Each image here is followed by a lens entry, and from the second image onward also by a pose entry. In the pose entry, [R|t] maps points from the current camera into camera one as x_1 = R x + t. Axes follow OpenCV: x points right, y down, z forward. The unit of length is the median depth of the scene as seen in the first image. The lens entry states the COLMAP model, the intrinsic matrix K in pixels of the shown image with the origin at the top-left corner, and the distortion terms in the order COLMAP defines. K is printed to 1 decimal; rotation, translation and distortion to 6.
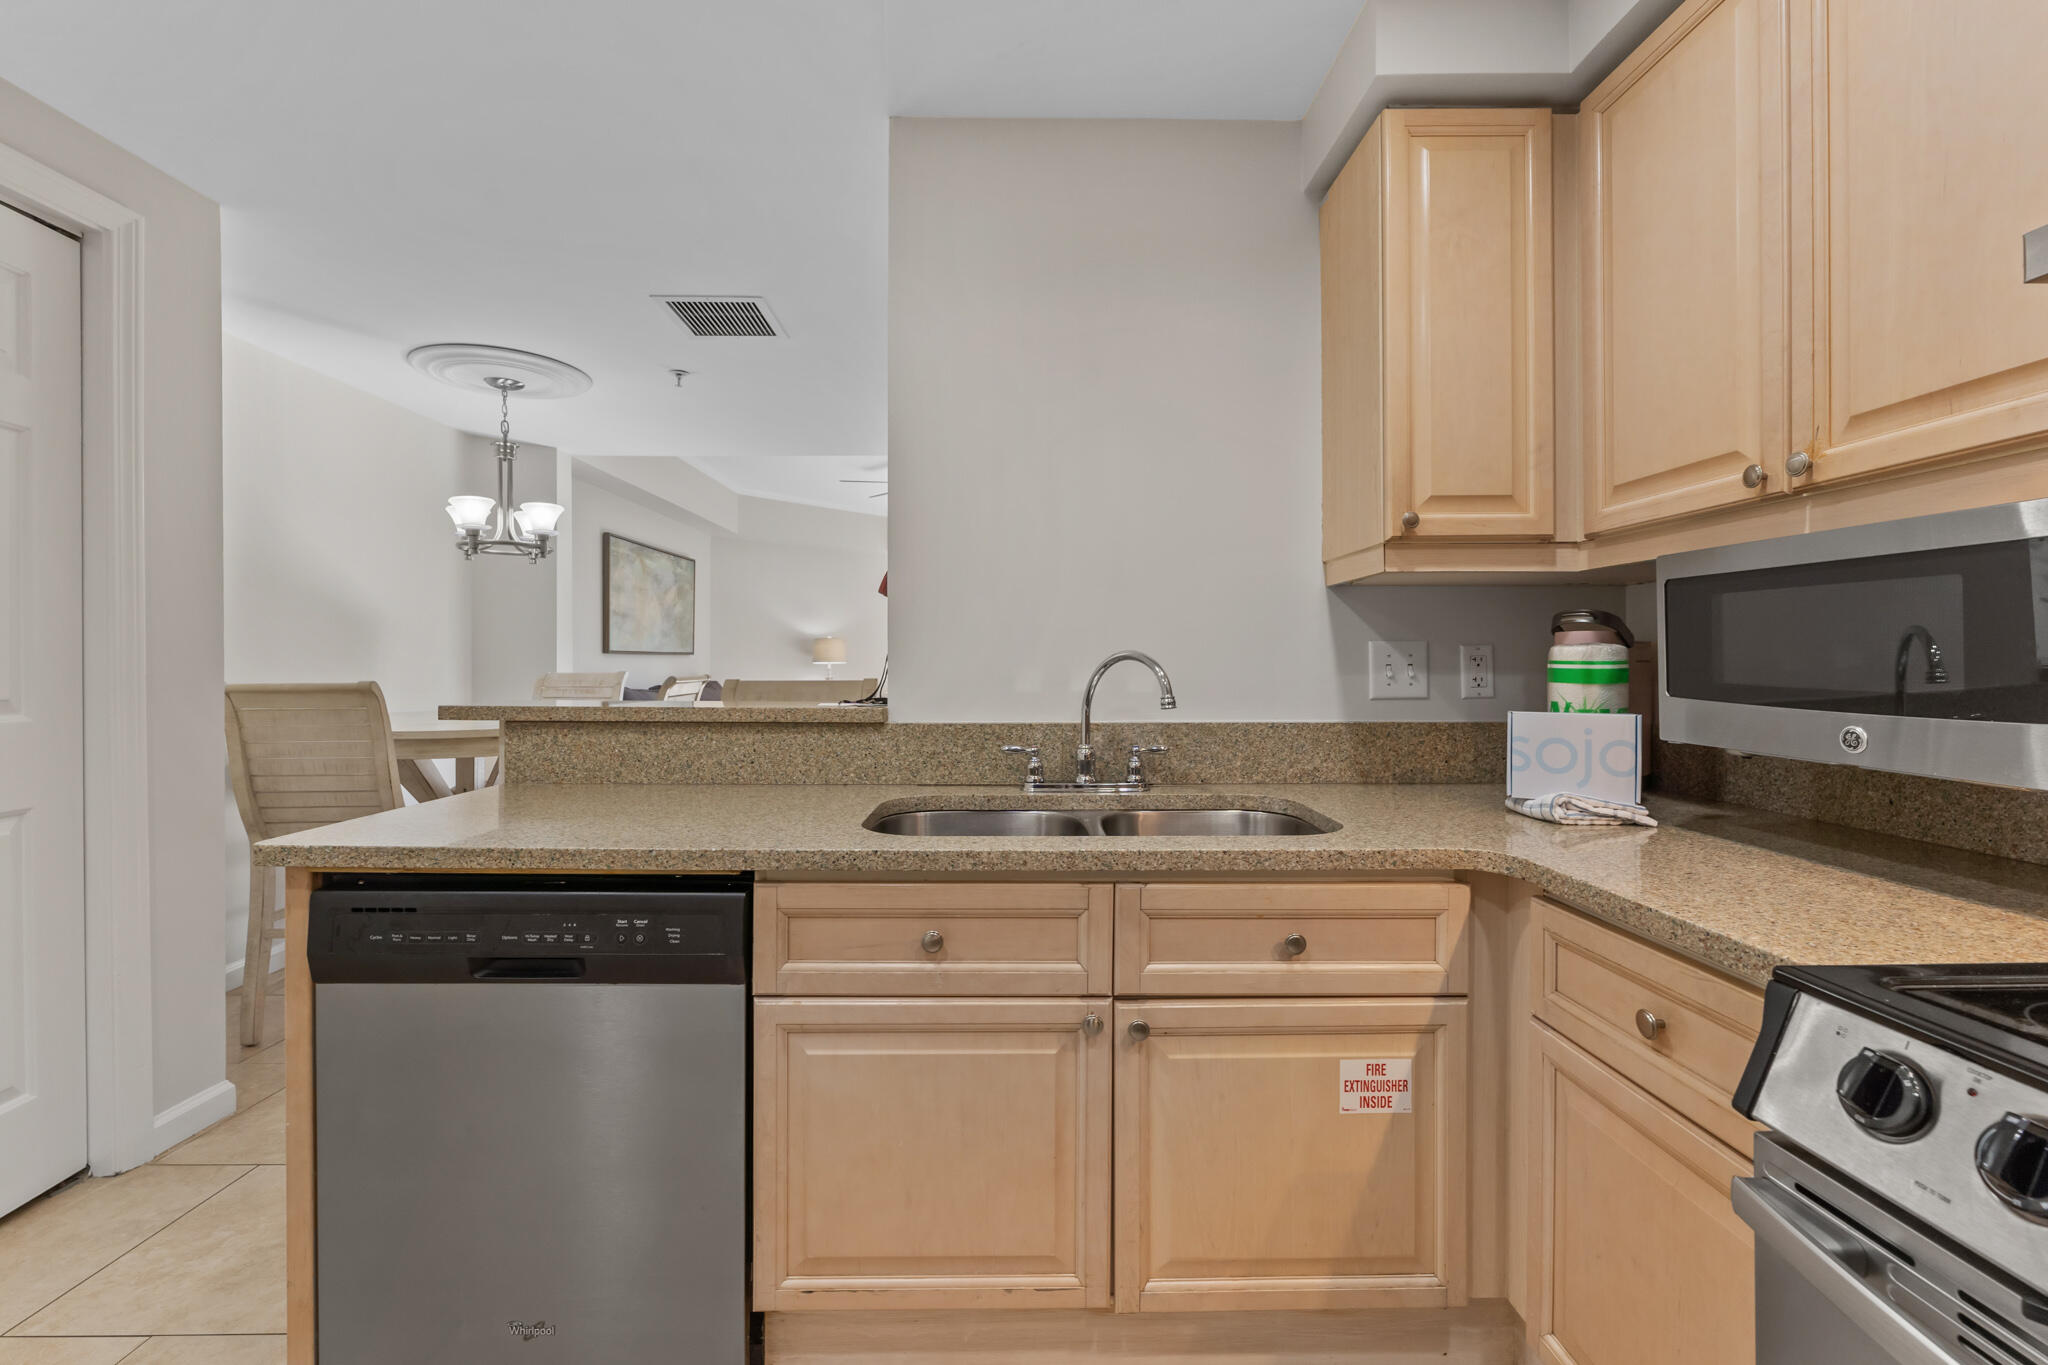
lens RADIAL K [[869.6, 0, 1024.0], [0, 869.6, 682.5], [0, 0, 1]] dist [-0.003428, -0.000357]
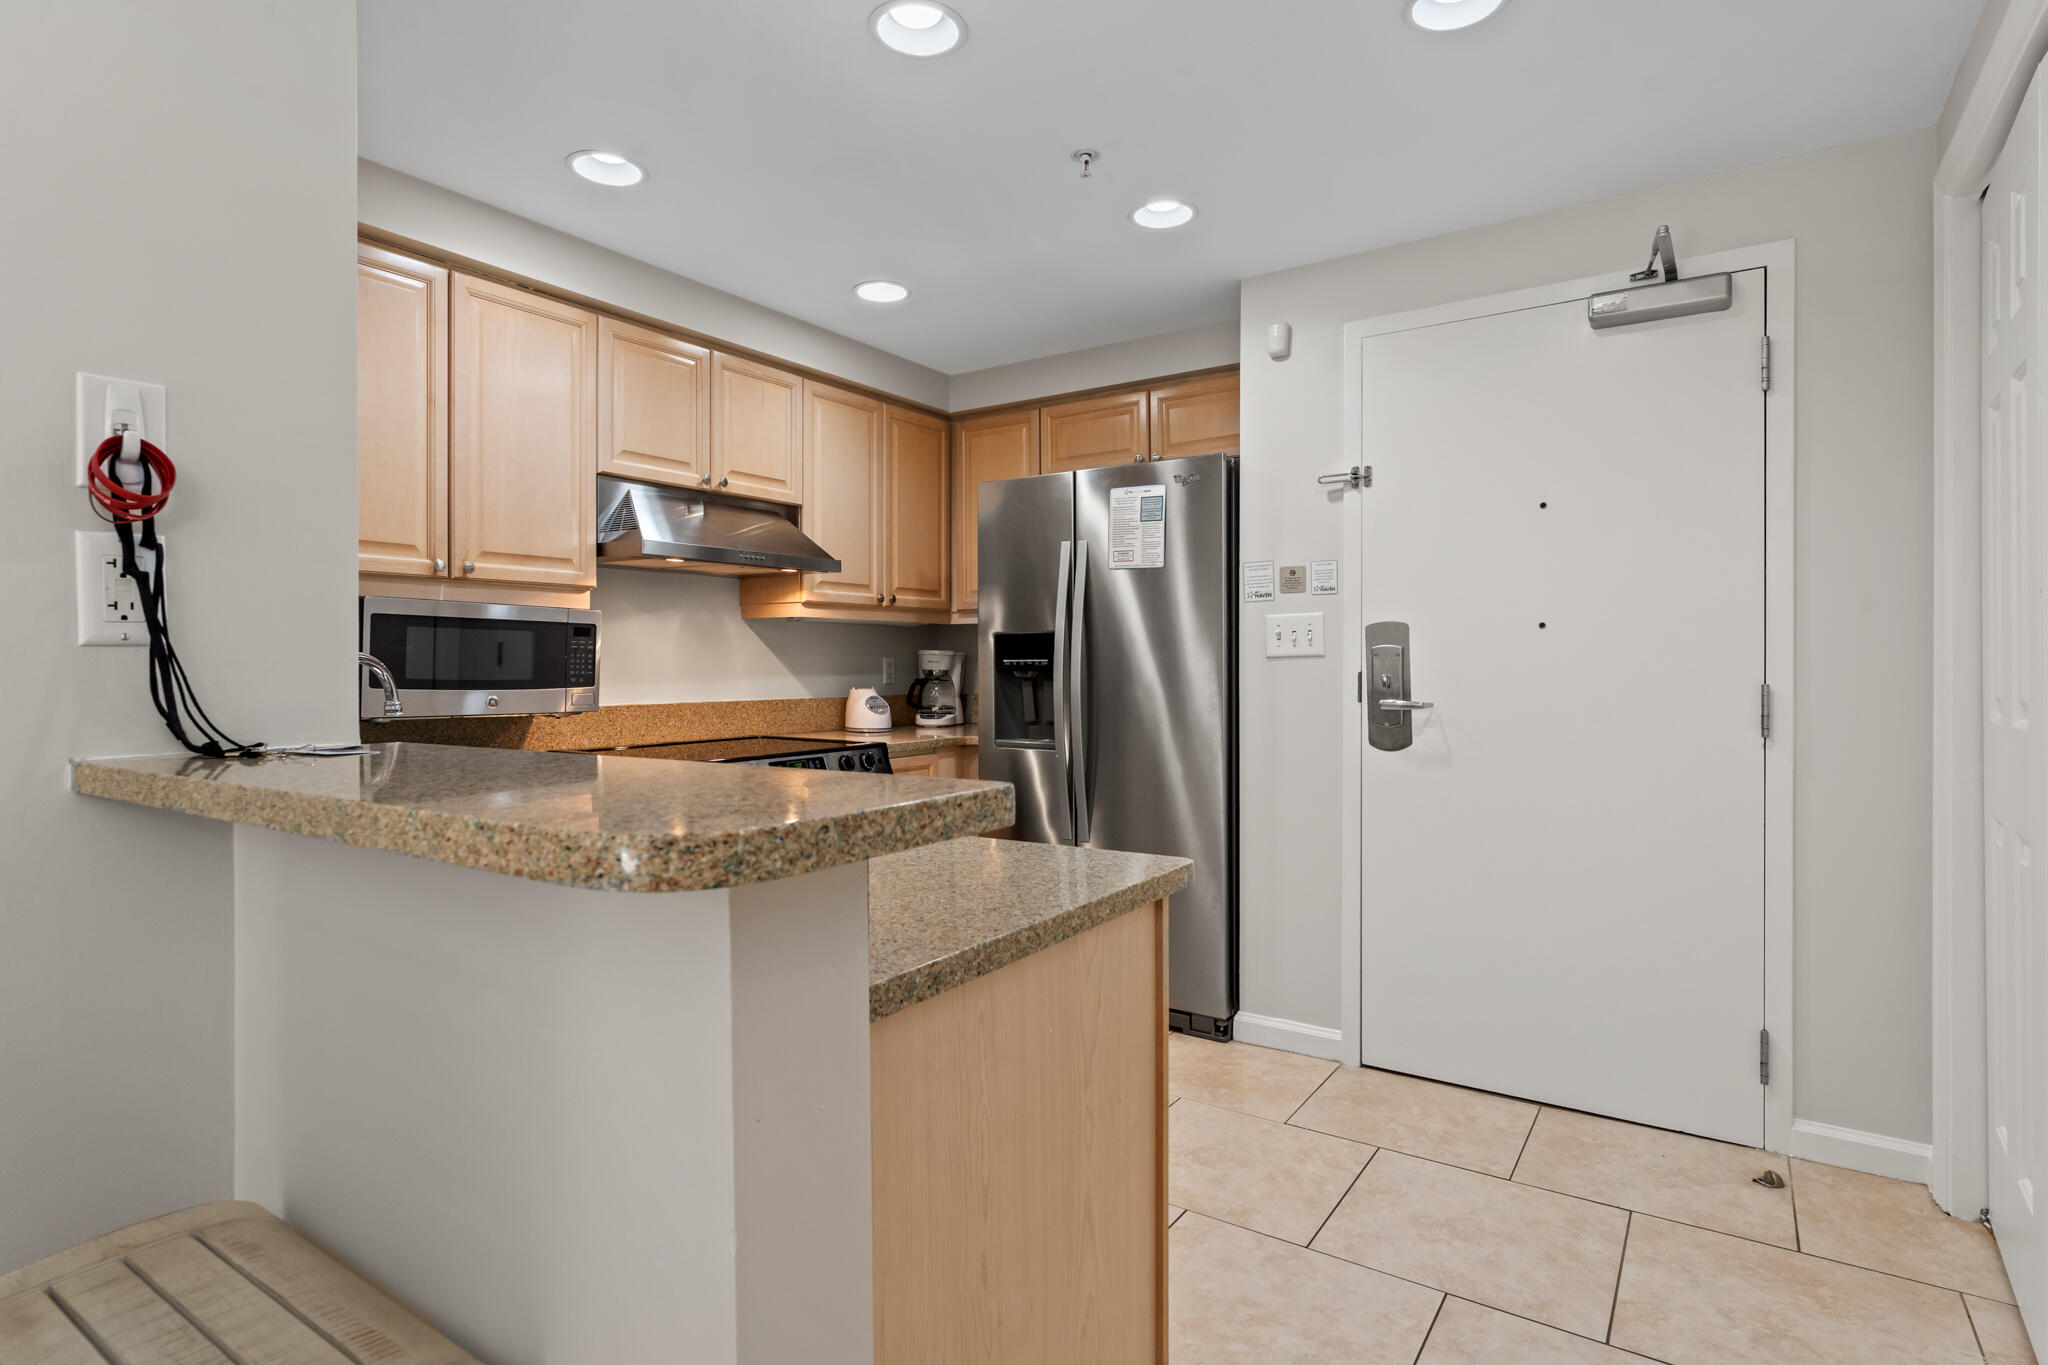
lens RADIAL K [[1048.1, 0, 1024.0], [0, 1048.1, 682.5], [0, 0, 1]] dist [-0.000106, -0.000002]
pose [[-0.822043, -0.002634, 0.569419, -1.170675], [0.019098, 0.999299, 0.032193, -0.030899], [-0.569105, 0.037339, -0.821416, 1.734050]]
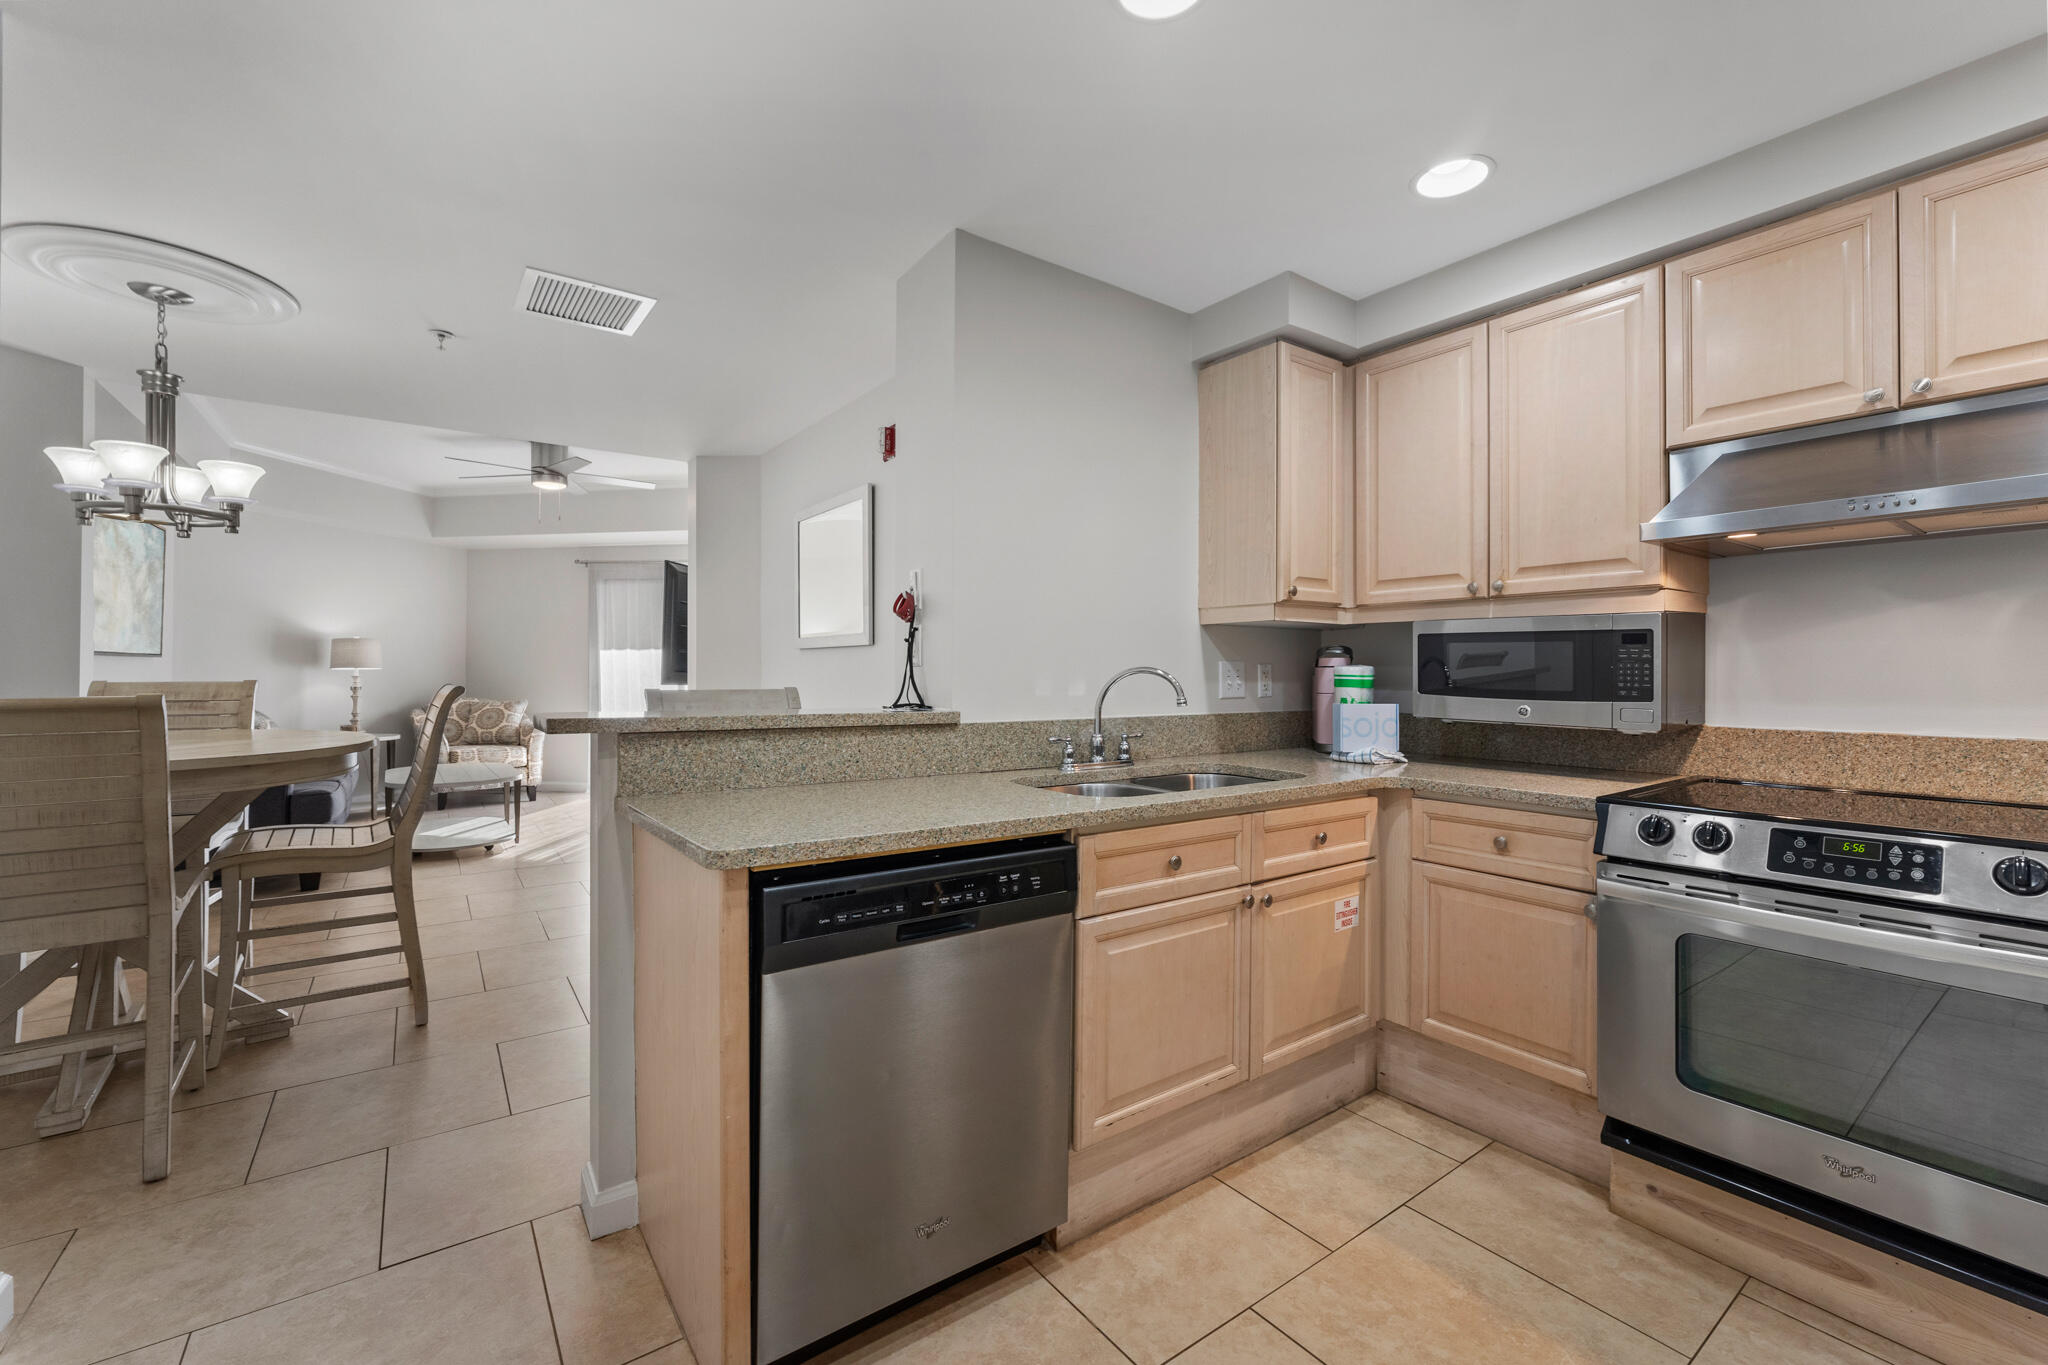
lens RADIAL K [[840.4, 0, 1022.1], [0, 840.4, 689.5], [0, 0, 1]] dist [0.000683, -0.000065]
pose [[0.817972, -0.006978, 0.575215, -0.990967], [0.006951, 0.999973, 0.002247, -0.004122], [-0.575216, 0.002160, 0.817999, -0.026860]]
